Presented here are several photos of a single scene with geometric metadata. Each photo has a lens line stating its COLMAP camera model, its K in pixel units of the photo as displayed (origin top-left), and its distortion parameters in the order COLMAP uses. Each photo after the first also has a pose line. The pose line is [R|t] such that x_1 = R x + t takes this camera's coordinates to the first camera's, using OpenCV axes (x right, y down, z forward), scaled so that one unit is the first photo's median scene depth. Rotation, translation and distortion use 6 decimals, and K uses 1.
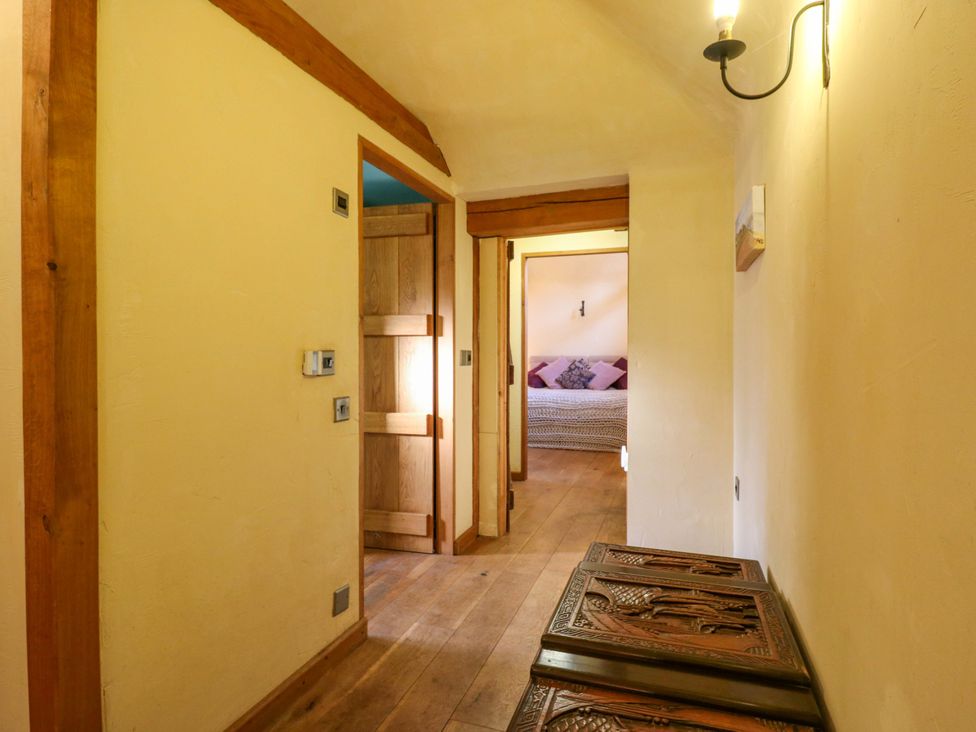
lens RADIAL K [[511.0, 0, 504.8], [0, 511.0, 361.6], [0, 0, 1]] dist [0.001634, -0.013179]
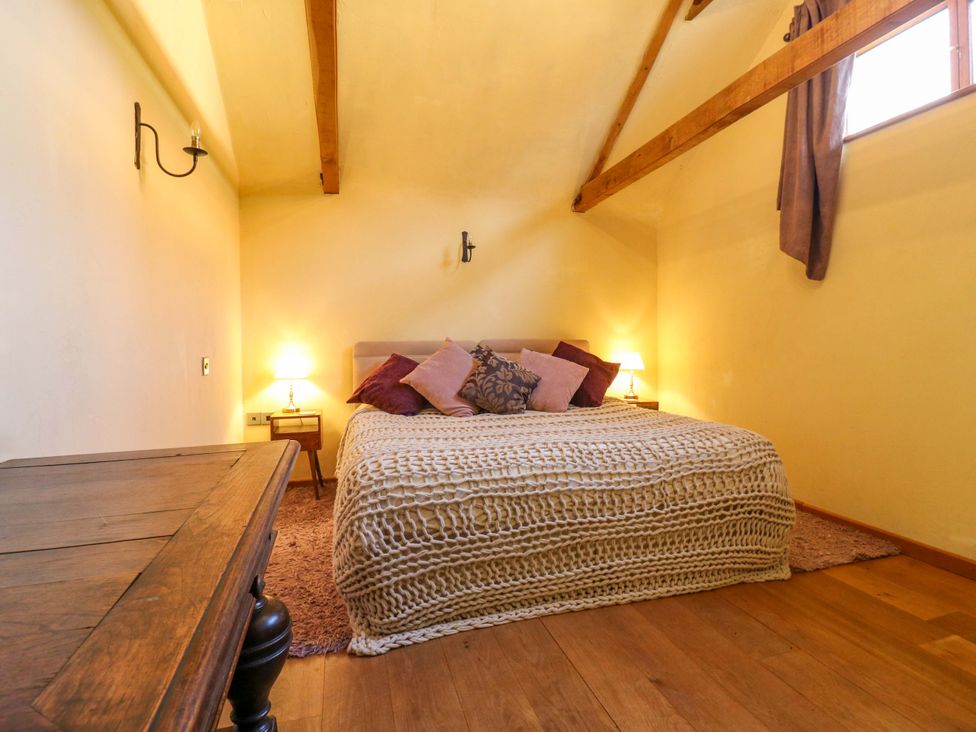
lens RADIAL K [[511.0, 0, 504.8], [0, 511.0, 361.6], [0, 0, 1]] dist [0.001634, -0.013179]
pose [[0.809825, -0.026423, 0.586077, -0.123063], [0.023396, 0.999645, 0.012741, 0.003778], [-0.586205, 0.003394, 0.810156, 0.618640]]
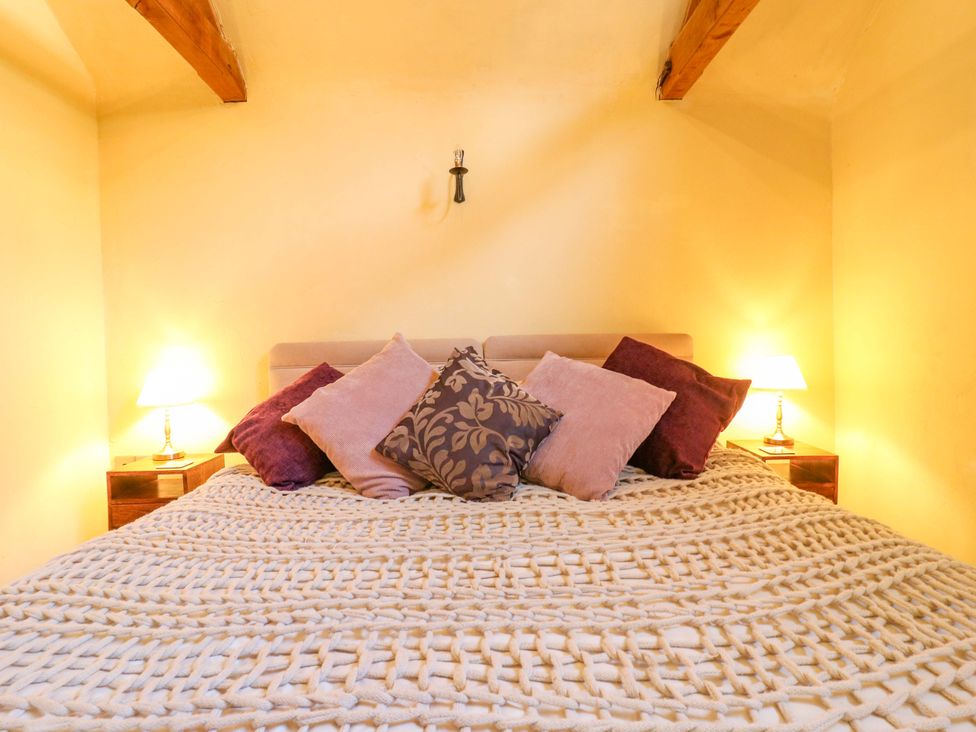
lens RADIAL K [[530.5, 0, 501.6], [0, 530.5, 359.0], [0, 0, 1]] dist [0.004931, -0.017637]
pose [[0.933260, -0.031892, 0.357784, 0.069232], [0.032587, 0.999461, 0.004089, -0.000288], [-0.357721, 0.007843, 0.933796, 0.770890]]
